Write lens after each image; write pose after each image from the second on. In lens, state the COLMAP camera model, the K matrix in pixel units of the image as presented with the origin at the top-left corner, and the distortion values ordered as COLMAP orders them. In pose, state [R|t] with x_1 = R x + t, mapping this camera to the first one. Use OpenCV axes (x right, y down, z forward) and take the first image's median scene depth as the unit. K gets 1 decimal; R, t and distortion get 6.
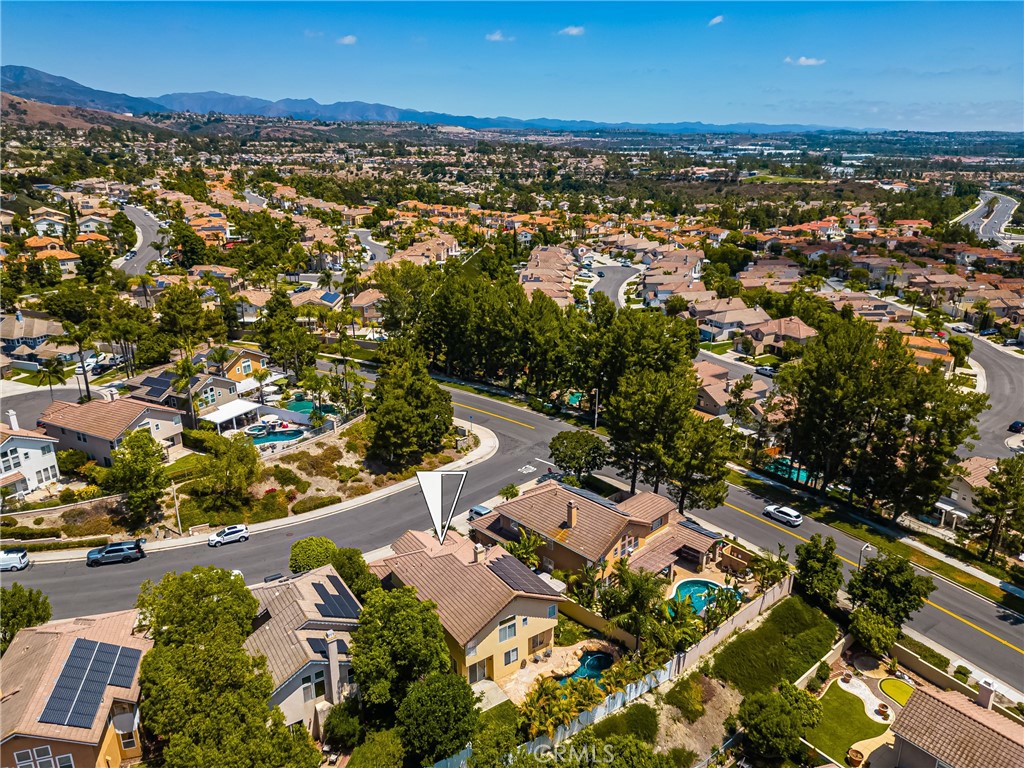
lens RADIAL K [[717.4, 0, 501.5], [0, 717.4, 380.4], [0, 0, 1]] dist [0.057301, -0.054562]
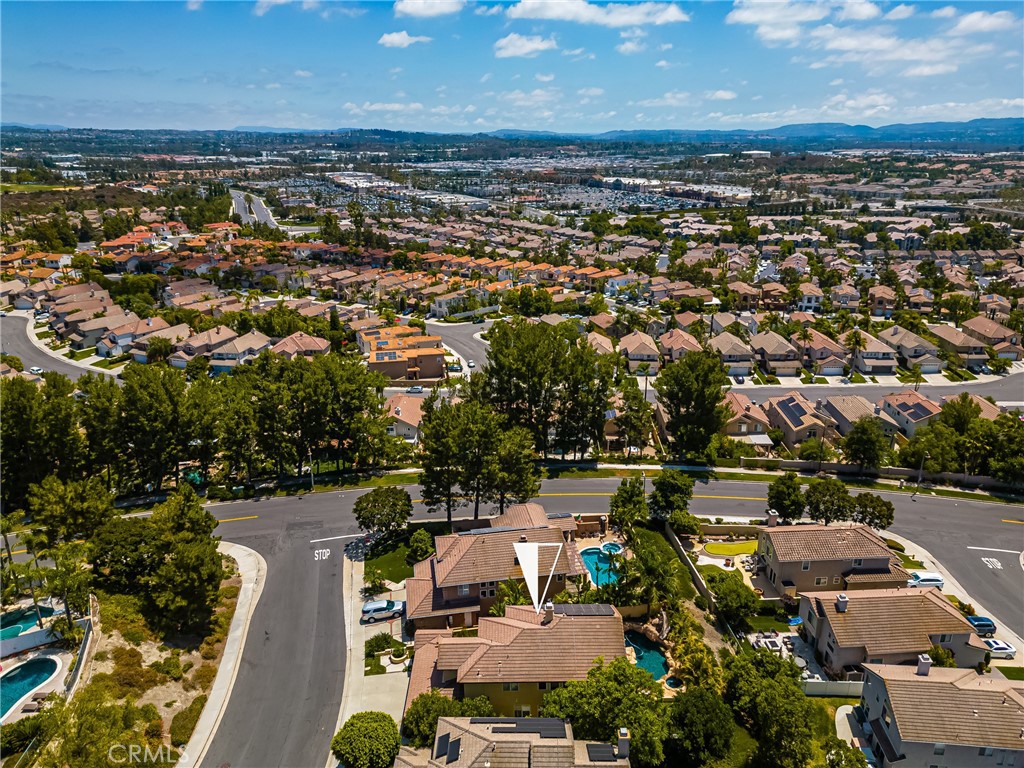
lens RADIAL K [[717.4, 0, 501.5], [0, 717.4, 380.4], [0, 0, 1]] dist [0.057301, -0.054562]
pose [[0.556770, -0.270839, 0.785273, -0.506728], [0.268222, 0.953331, 0.138628, -0.155725], [-0.786171, 0.133443, 0.603431, 0.234408]]
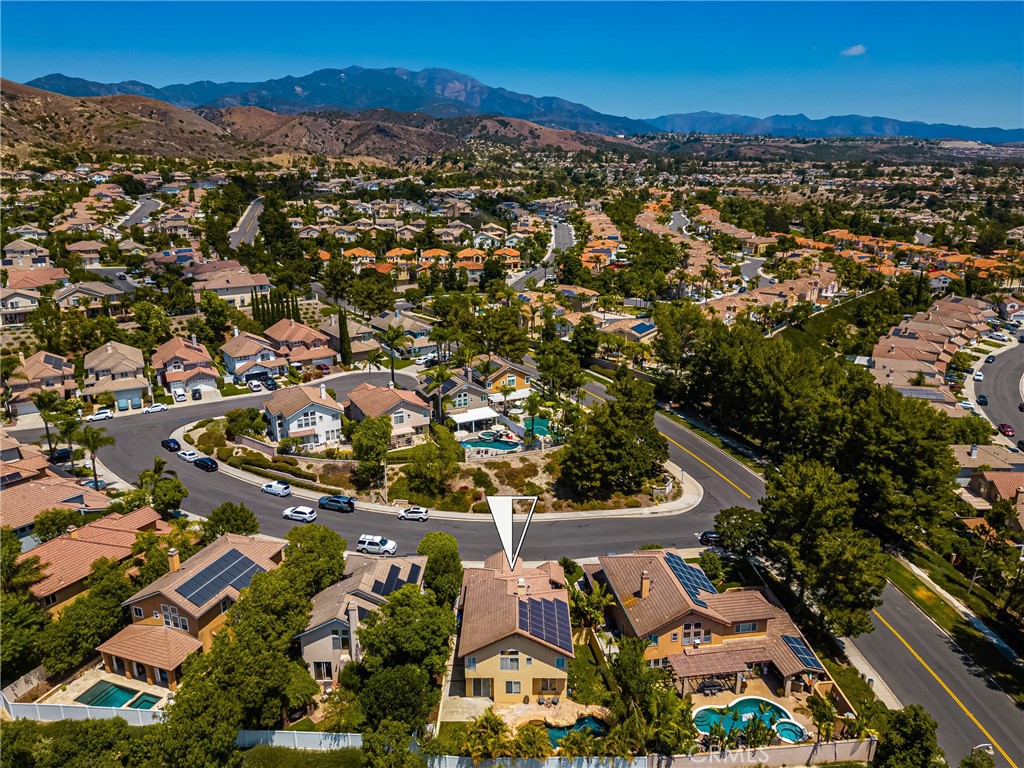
lens RADIAL K [[717.4, 0, 501.5], [0, 717.4, 380.4], [0, 0, 1]] dist [0.057301, -0.054562]
pose [[0.823867, 0.169616, -0.540809, 0.303648], [-0.182013, 0.982808, 0.030965, -0.061299], [0.536764, 0.072923, 0.840576, 0.024277]]
